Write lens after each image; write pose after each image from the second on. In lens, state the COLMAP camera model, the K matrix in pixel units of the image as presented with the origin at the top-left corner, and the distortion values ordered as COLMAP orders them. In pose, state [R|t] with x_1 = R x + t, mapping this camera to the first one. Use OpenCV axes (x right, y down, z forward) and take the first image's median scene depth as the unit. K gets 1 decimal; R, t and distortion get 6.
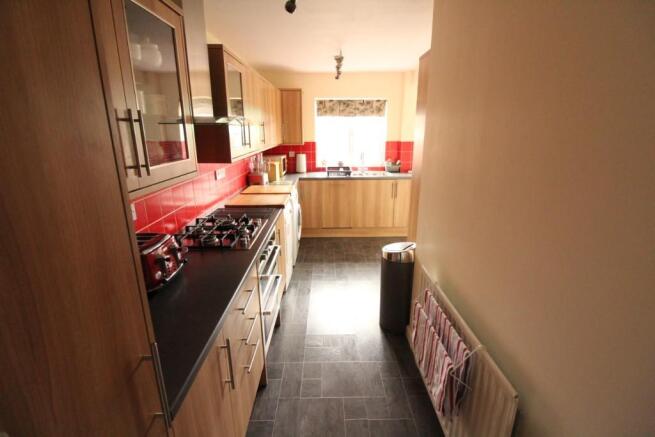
lens RADIAL K [[303.4, 0, 328.0], [0, 303.4, 212.2], [0, 0, 1]] dist [-0.004660, -0.008914]
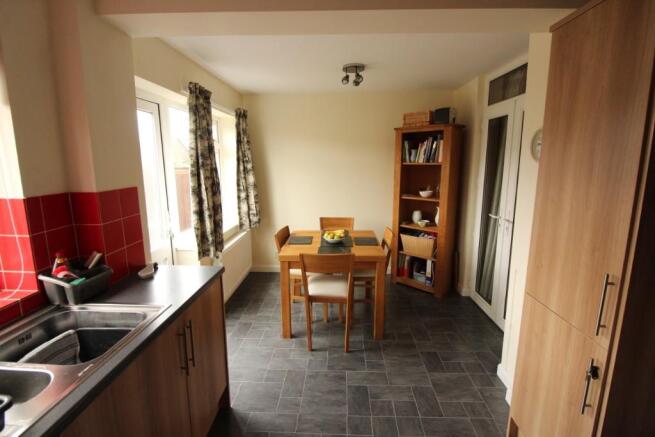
lens RADIAL K [[303.4, 0, 331.0], [0, 303.4, 210.9], [0, 0, 1]] dist [-0.004660, -0.008914]
pose [[0.040303, -0.161540, 0.986043, -0.061570], [0.259127, 0.954771, 0.145825, -0.244594], [-0.965002, 0.249633, 0.080340, 0.925675]]
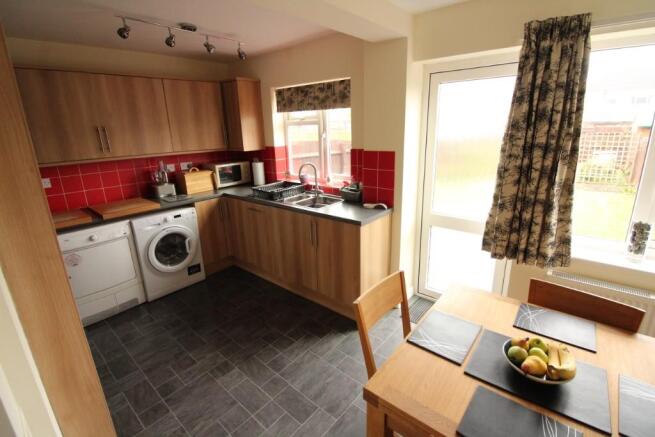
lens RADIAL K [[303.4, 0, 329.8], [0, 303.4, 212.3], [0, 0, 1]] dist [-0.004660, -0.008914]
pose [[0.753628, 0.164417, -0.636405, 0.710108], [-0.148299, 0.985777, 0.079062, -0.191923], [0.640353, 0.034795, 0.767292, 0.653997]]
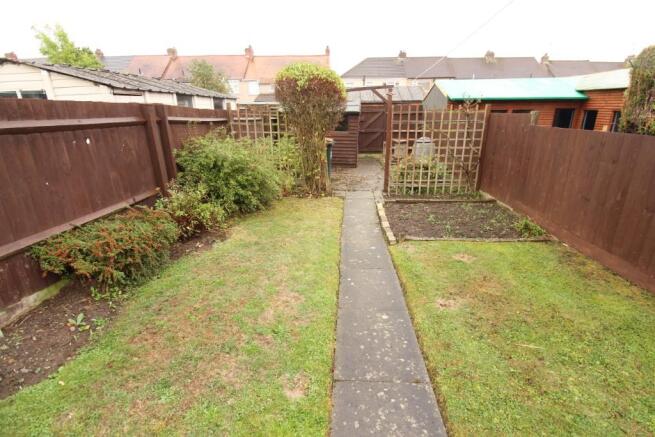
lens RADIAL K [[303.4, 0, 330.5], [0, 303.4, 212.5], [0, 0, 1]] dist [-0.004660, -0.008914]
pose [[0.997591, 0.018379, -0.066895, 0.315892], [-0.014110, 0.997867, 0.063732, -0.636929], [0.067924, -0.062634, 0.995722, 2.844517]]
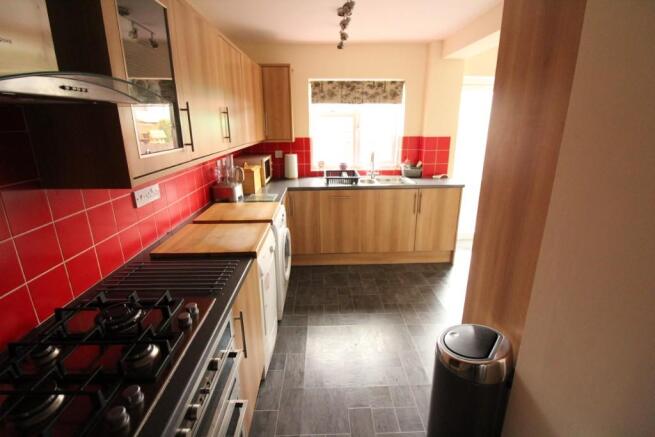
lens RADIAL K [[303.4, 0, 328.5], [0, 303.4, 212.3], [0, 0, 1]] dist [-0.004660, -0.008914]
pose [[0.999791, -0.007684, 0.018950, -0.013685], [0.007323, 0.999792, 0.019021, -0.076284], [-0.019092, -0.018878, 0.999639, 0.305918]]
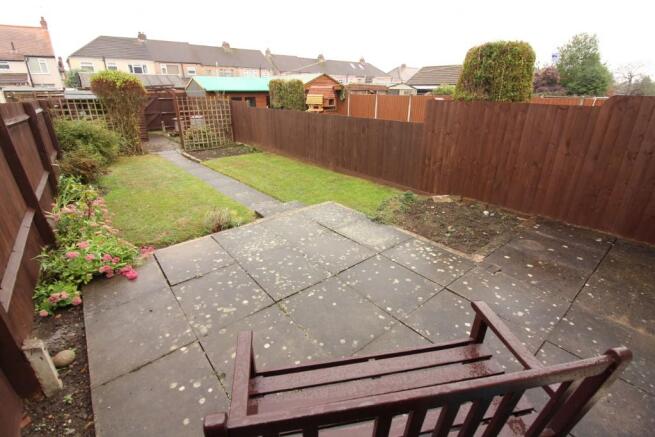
lens RADIAL K [[303.4, 0, 329.8], [0, 303.4, 211.8], [0, 0, 1]] dist [-0.004660, -0.008914]
pose [[0.787388, -0.220572, 0.575646, -0.178027], [0.151120, 0.974368, 0.166644, -0.335320], [-0.597648, -0.044222, 0.800538, 1.438879]]
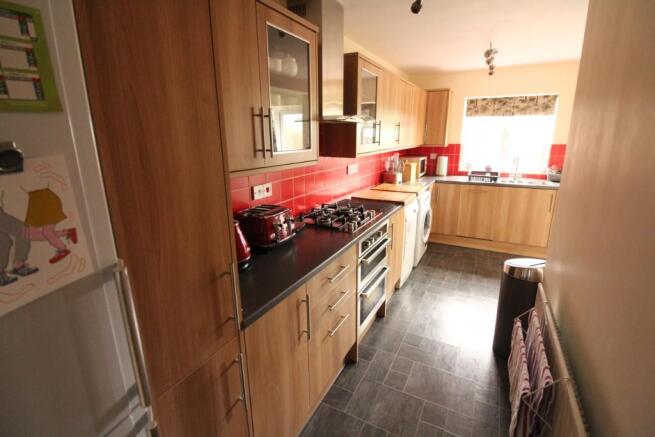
lens RADIAL K [[303.4, 0, 328.7], [0, 303.4, 212.4], [0, 0, 1]] dist [-0.004660, -0.008914]
pose [[0.876537, 0.115126, -0.467363, 0.079016], [-0.122500, 0.992360, 0.014701, 0.018930], [0.465485, 0.044366, 0.883943, -0.013059]]
